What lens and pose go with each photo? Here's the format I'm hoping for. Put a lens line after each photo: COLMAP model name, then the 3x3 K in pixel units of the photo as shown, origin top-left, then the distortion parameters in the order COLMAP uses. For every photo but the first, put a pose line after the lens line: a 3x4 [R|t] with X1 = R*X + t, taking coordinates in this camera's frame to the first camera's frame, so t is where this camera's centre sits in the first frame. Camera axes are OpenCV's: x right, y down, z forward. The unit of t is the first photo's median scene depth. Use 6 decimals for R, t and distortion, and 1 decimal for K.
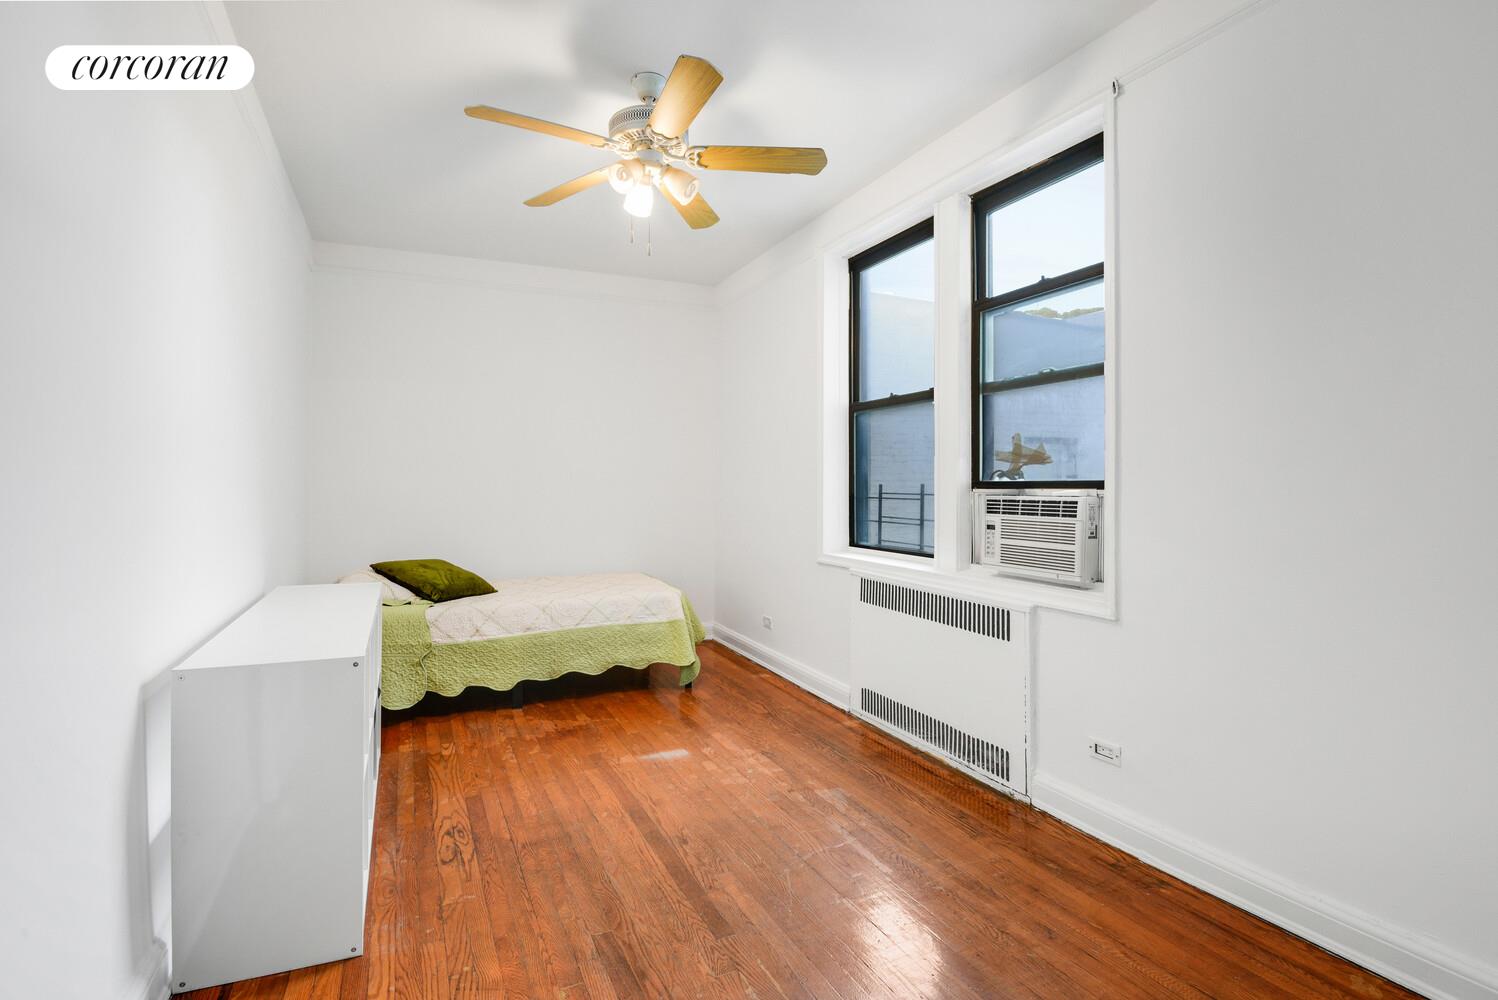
lens RADIAL K [[694.9, 0, 747.5], [0, 694.9, 492.5], [0, 0, 1]] dist [0.021417, -0.032262]
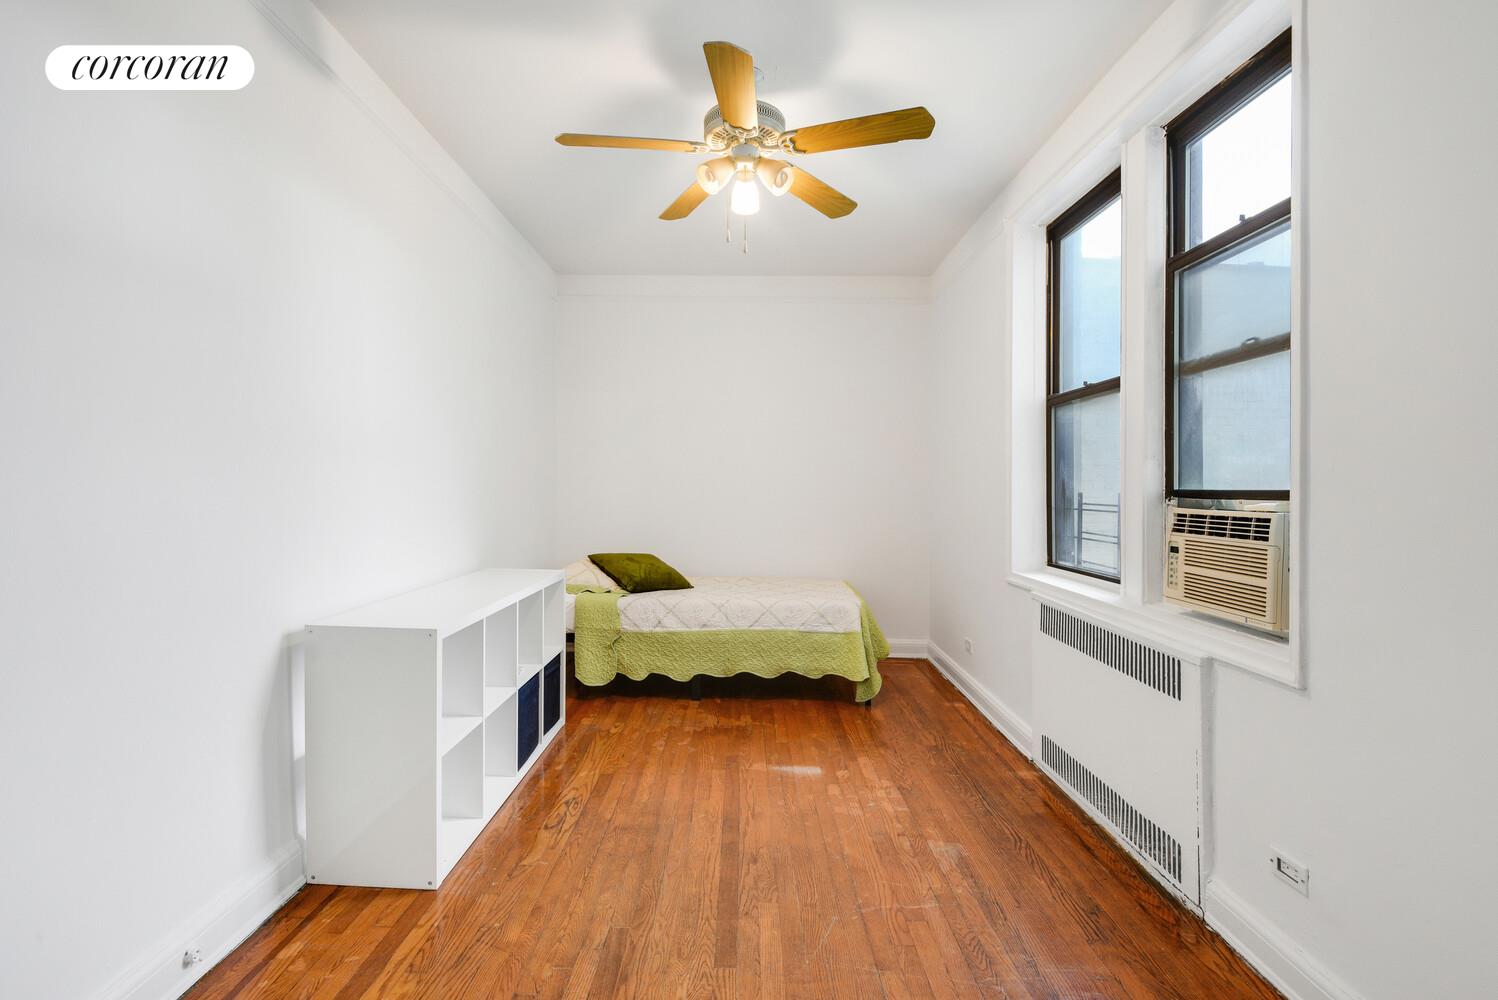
lens RADIAL K [[707.8, 0, 748.0], [0, 707.8, 492.0], [0, 0, 1]] dist [0.021025, -0.034378]
pose [[0.906516, 0.018686, -0.421758, 0.239908], [-0.022637, 0.999734, -0.004363, 0.000161], [0.421565, 0.013502, 0.906698, 0.085232]]
